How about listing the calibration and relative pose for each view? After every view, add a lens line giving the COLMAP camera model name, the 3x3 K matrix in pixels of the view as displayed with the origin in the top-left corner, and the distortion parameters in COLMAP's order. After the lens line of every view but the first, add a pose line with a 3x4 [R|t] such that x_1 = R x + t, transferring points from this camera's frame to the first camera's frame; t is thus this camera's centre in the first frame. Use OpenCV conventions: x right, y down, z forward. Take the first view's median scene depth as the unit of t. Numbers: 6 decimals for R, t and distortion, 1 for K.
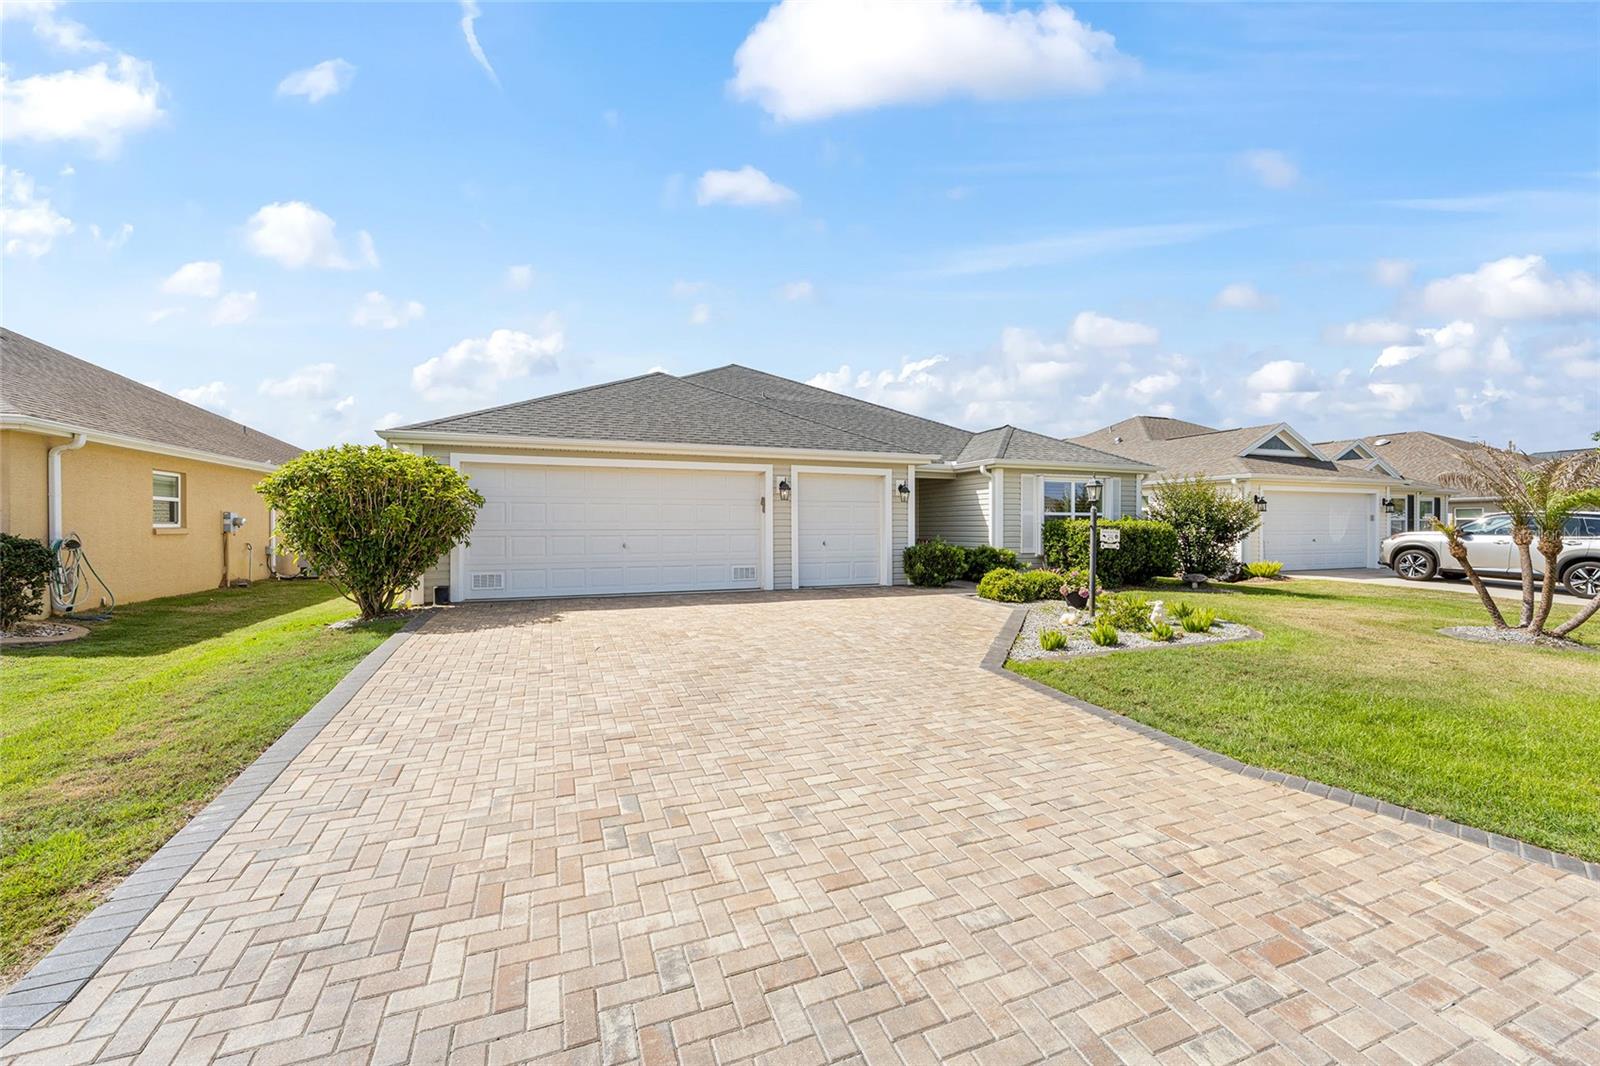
lens RADIAL K [[651.9, 0, 798.9], [0, 651.9, 530.3], [0, 0, 1]] dist [-0.002333, 0.000089]
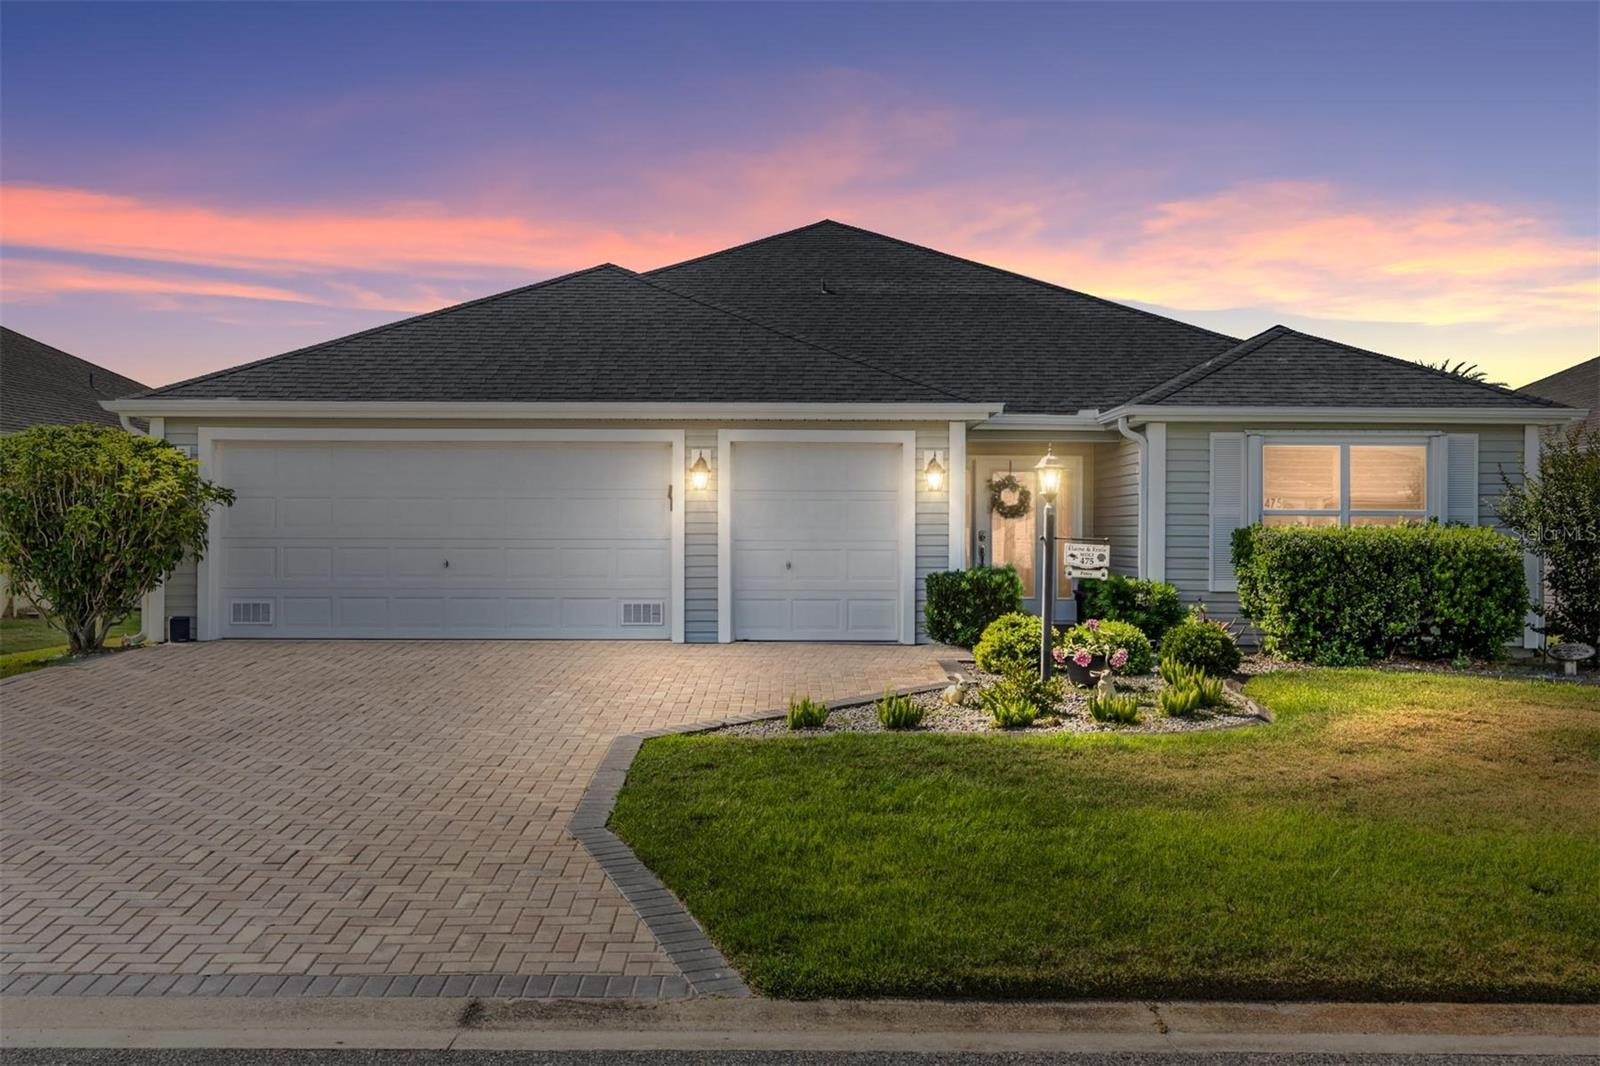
lens RADIAL K [[1558.5, 0, 801.4], [0, 1558.5, 530.4], [0, 0, 1]] dist [0.024143, 0.000000]
pose [[0.926922, 0.005230, -0.375218, 0.577026], [-0.007812, 0.999955, -0.005360, -0.003350], [0.375173, 0.007899, 0.926921, -0.264882]]
